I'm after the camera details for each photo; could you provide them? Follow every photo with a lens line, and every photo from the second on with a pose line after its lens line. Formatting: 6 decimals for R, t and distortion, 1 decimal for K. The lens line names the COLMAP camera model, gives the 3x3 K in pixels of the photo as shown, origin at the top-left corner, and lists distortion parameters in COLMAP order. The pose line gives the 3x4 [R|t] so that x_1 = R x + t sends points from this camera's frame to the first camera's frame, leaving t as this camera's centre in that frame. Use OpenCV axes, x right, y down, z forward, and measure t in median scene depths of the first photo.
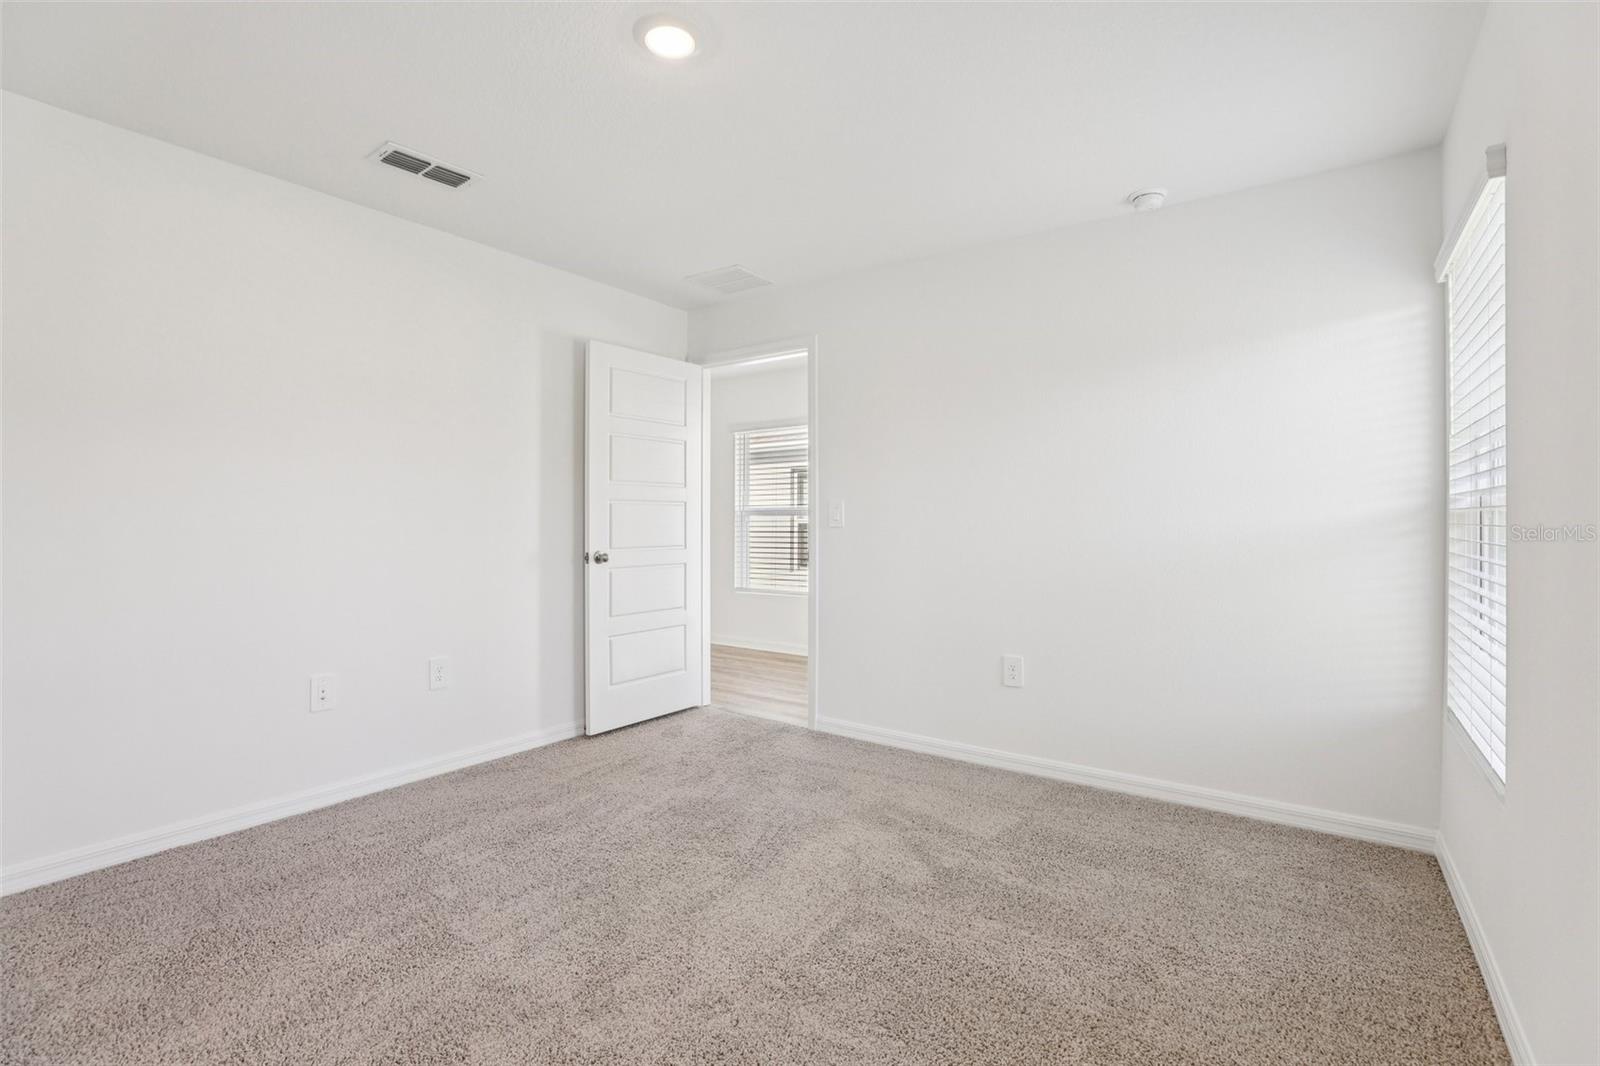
lens RADIAL K [[733.4, 0, 799.5], [0, 733.4, 526.5], [0, 0, 1]] dist [0.000433, -0.000007]
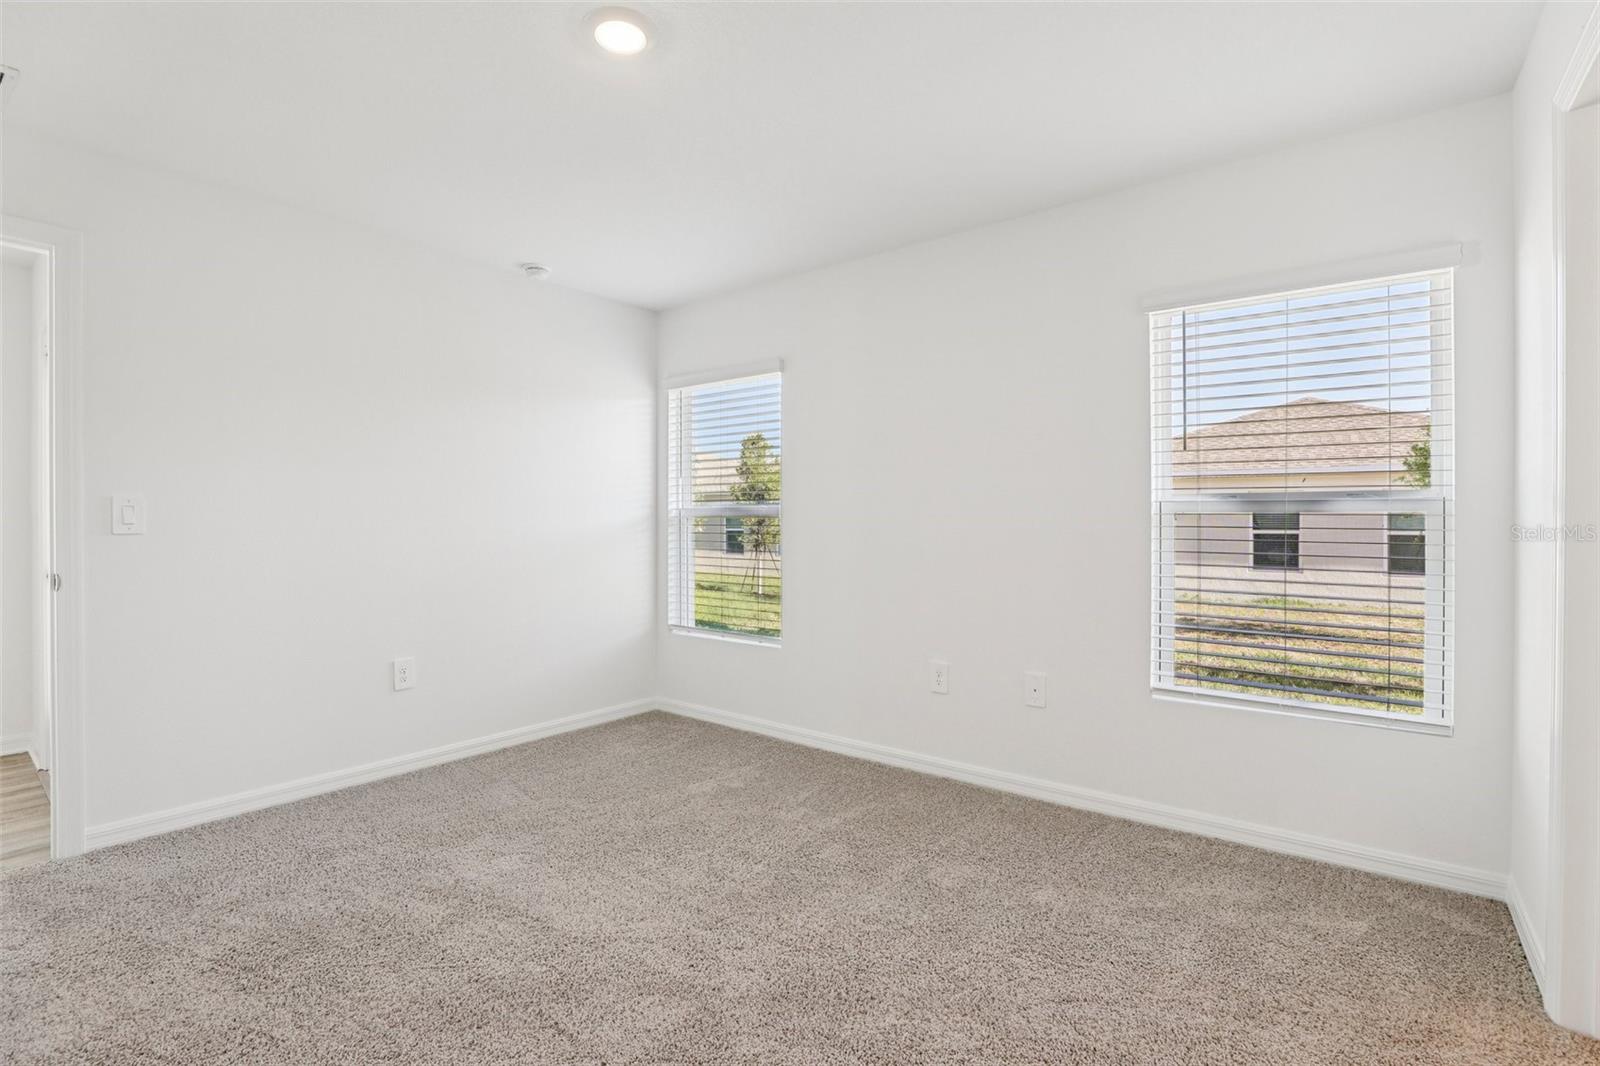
lens RADIAL K [[730.2, 0, 800.9], [0, 730.2, 529.8], [0, 0, 1]] dist [-0.046827, 0.015264]
pose [[0.079196, -0.016956, 0.996715, -0.735465], [0.002033, 0.999856, 0.016848, -0.017498], [-0.996857, 0.000692, 0.079219, 0.435302]]
